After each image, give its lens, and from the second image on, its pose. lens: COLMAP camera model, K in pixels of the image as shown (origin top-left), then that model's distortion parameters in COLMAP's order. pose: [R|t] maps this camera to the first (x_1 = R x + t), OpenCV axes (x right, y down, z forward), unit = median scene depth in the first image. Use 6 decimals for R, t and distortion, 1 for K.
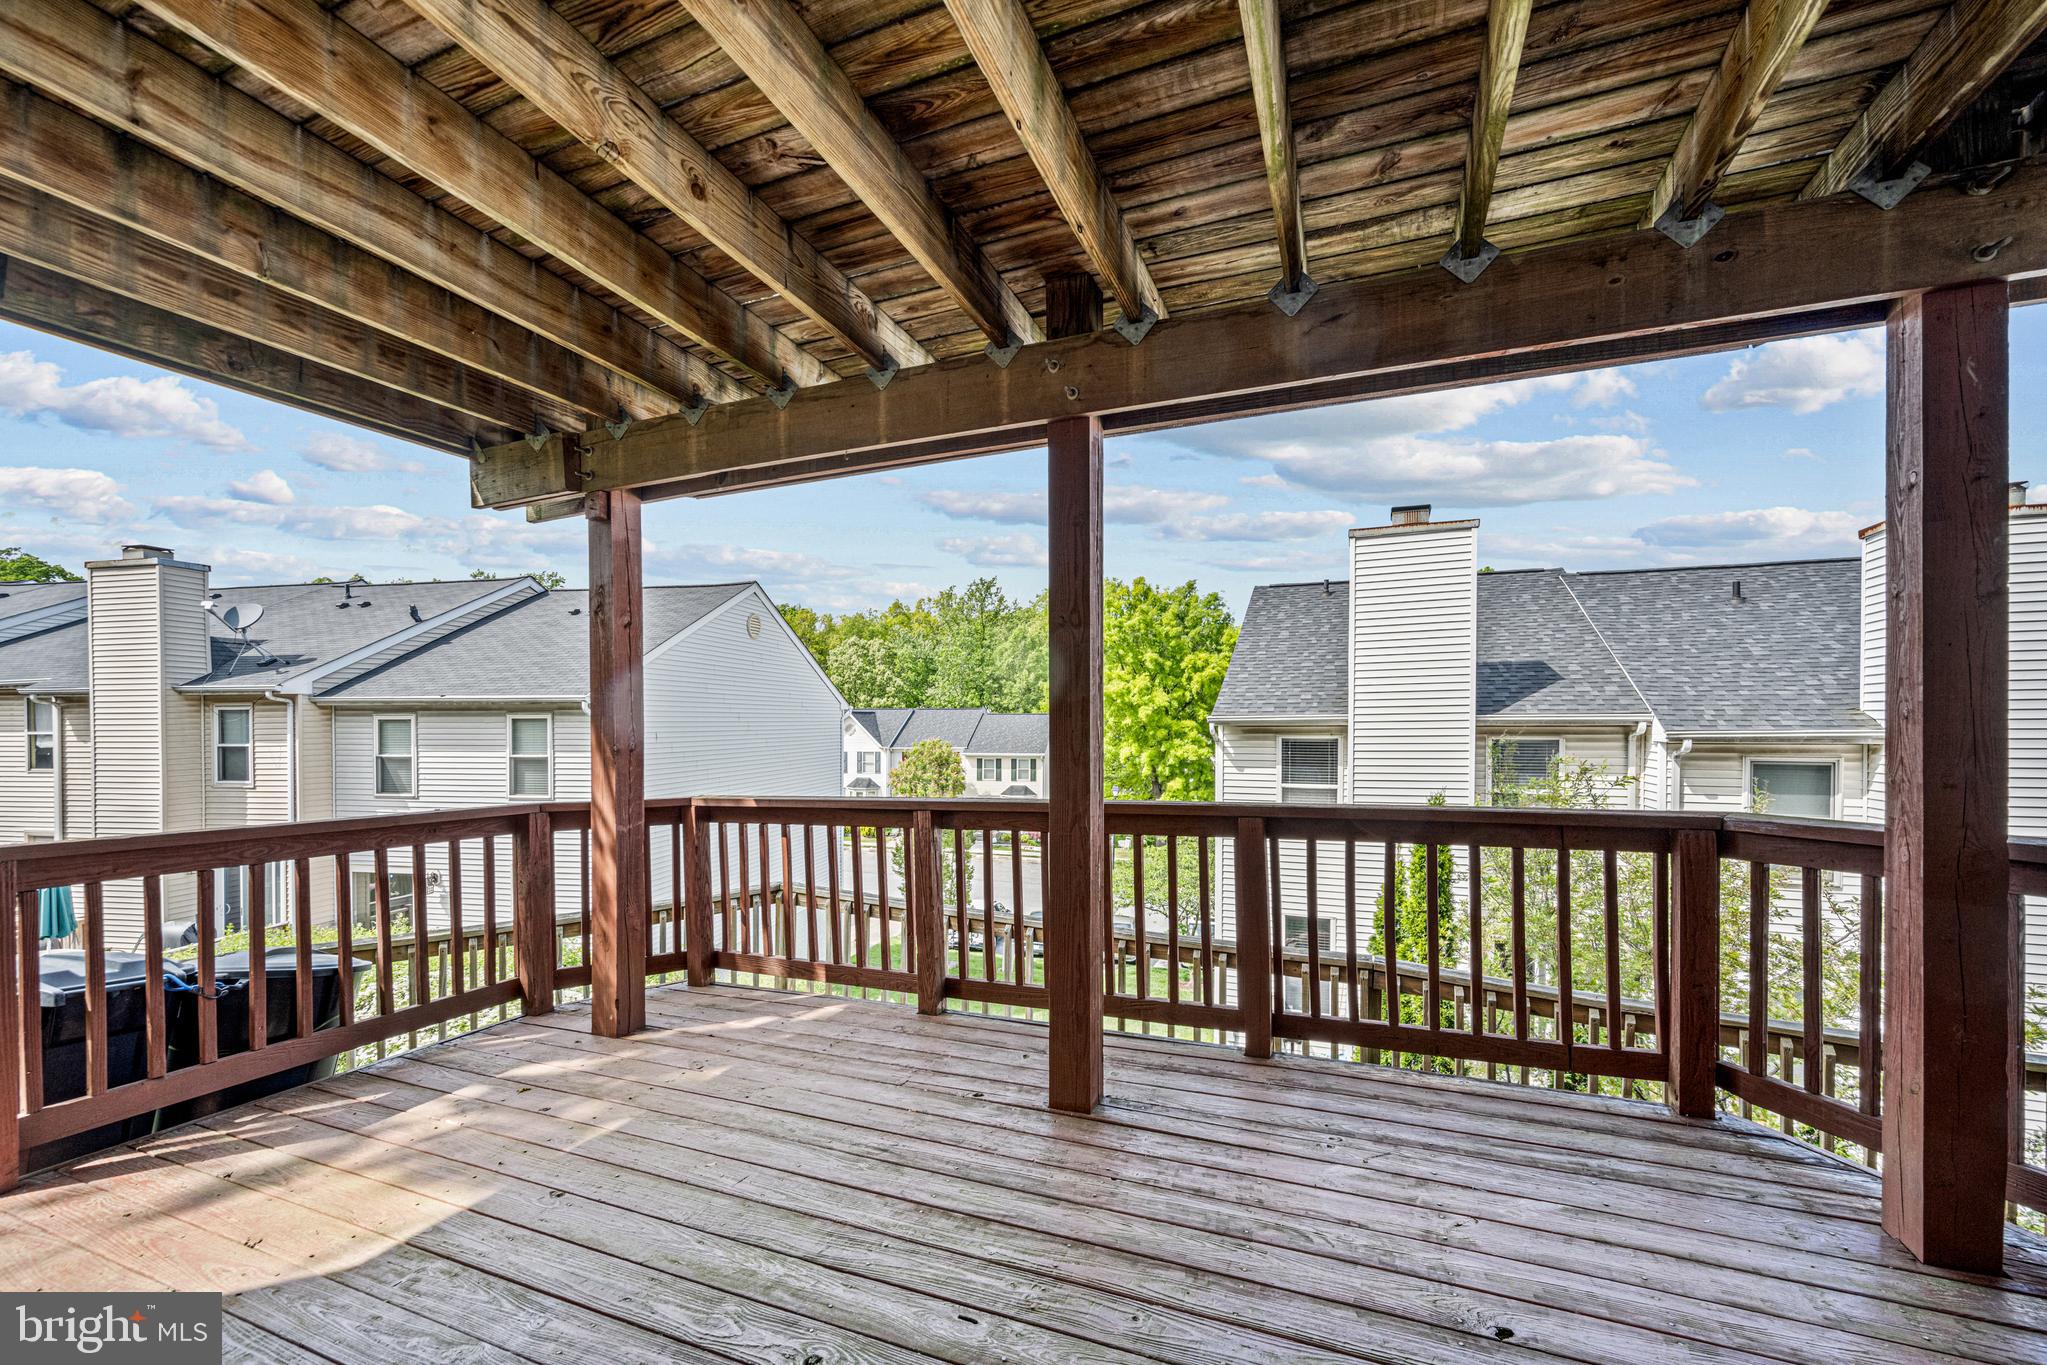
lens RADIAL K [[829.4, 0, 1035.2], [0, 829.4, 726.8], [0, 0, 1]] dist [-0.001217, -0.000056]
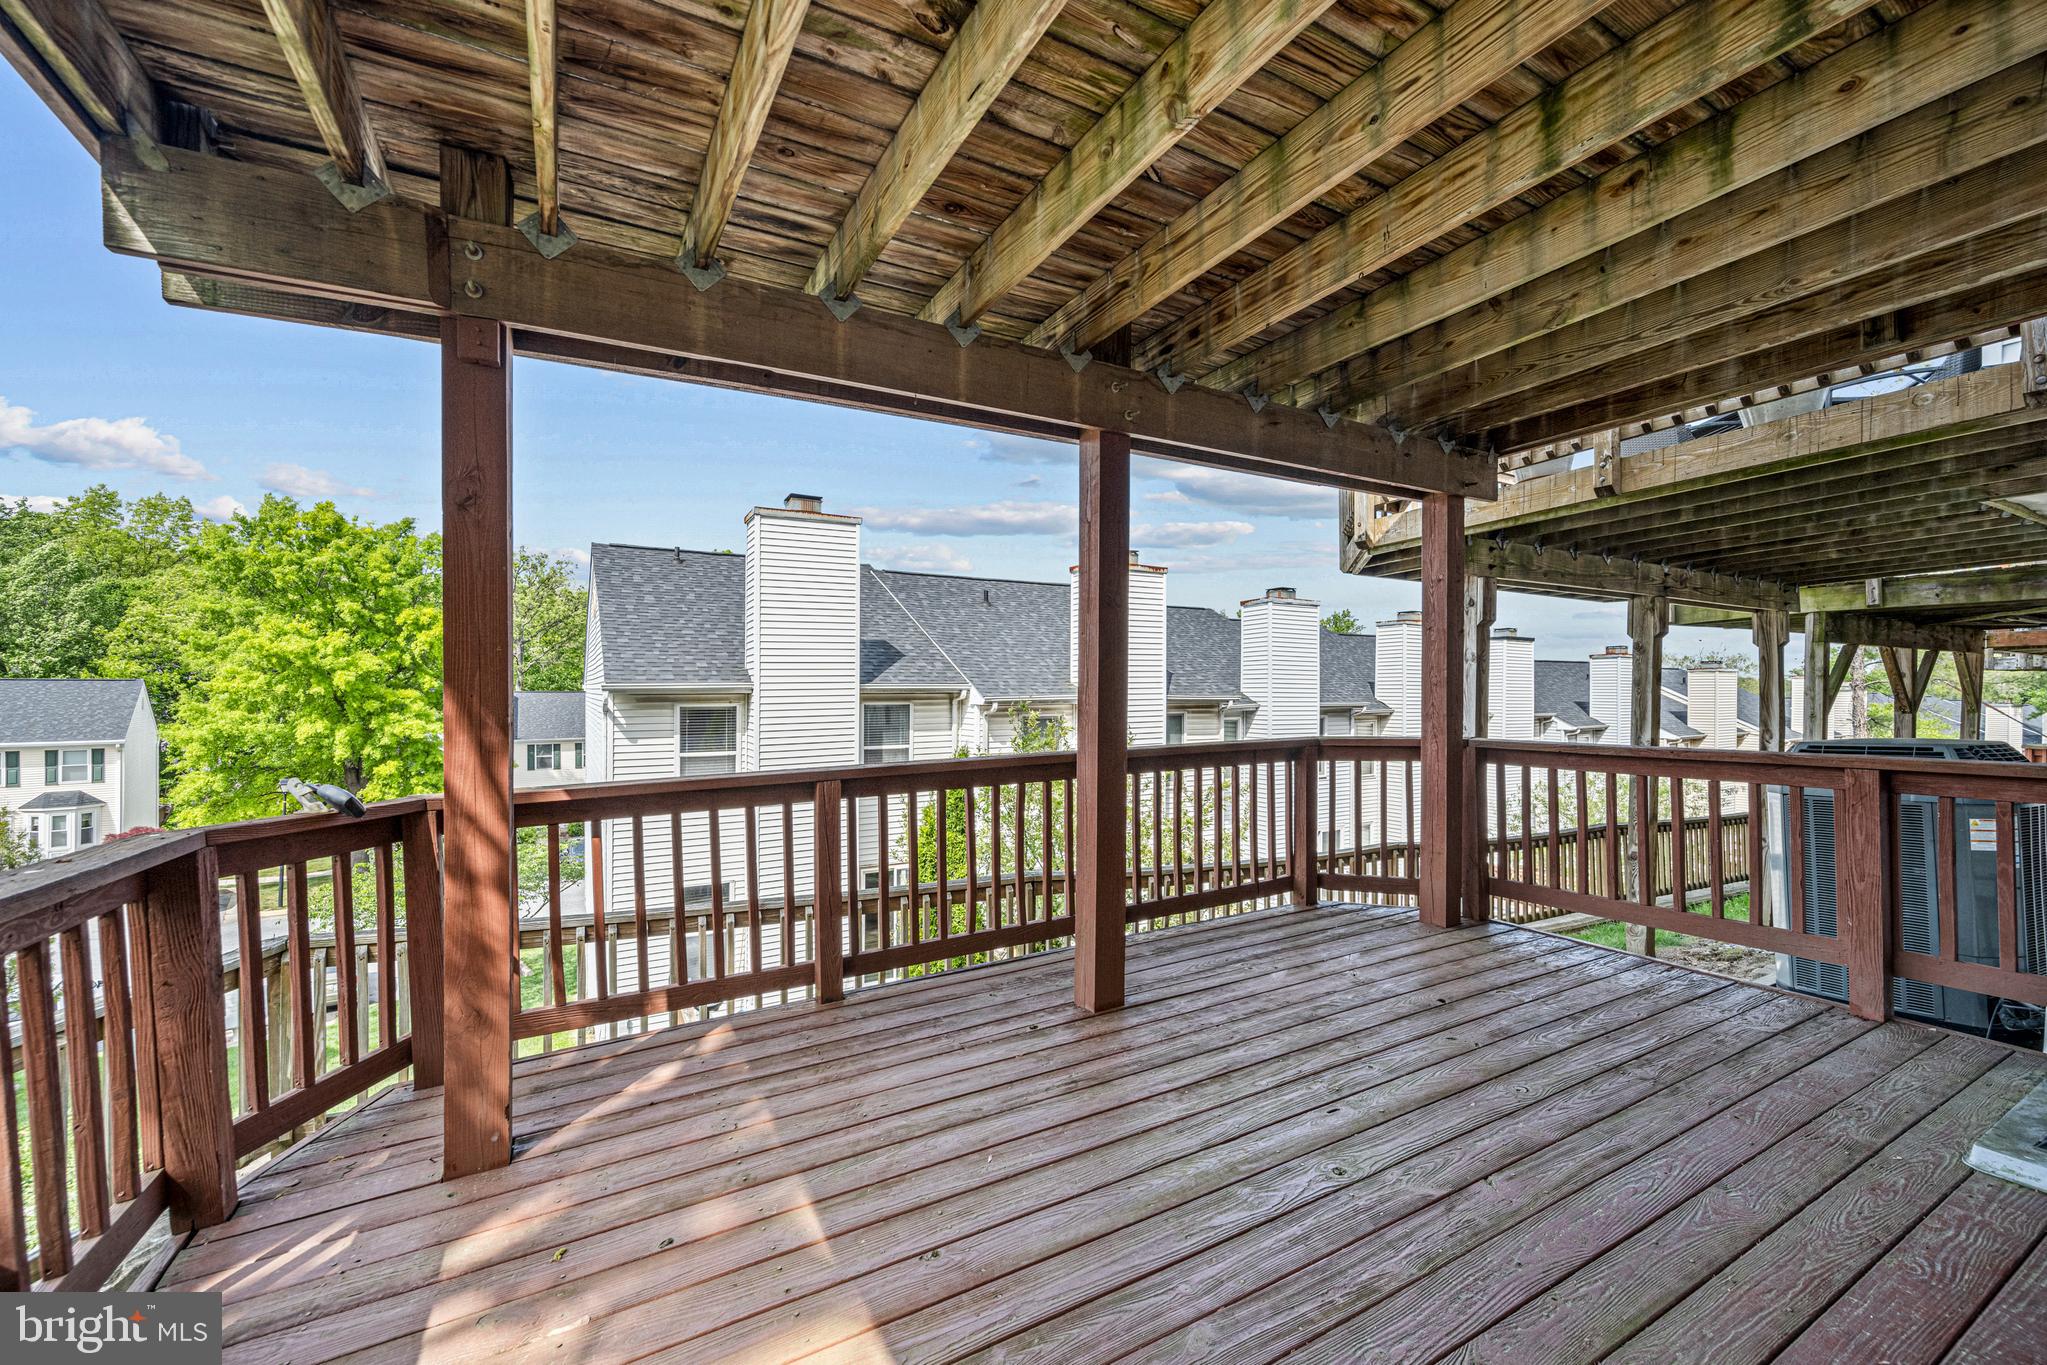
lens RADIAL K [[825.8, 0, 1025.3], [0, 825.8, 690.9], [0, 0, 1]] dist [0.001870, 0.000549]
pose [[0.625553, 0.000479, 0.780182, -0.233320], [0.005362, 0.999974, -0.004913, 0.002302], [-0.780163, 0.007257, 0.625534, 0.083363]]
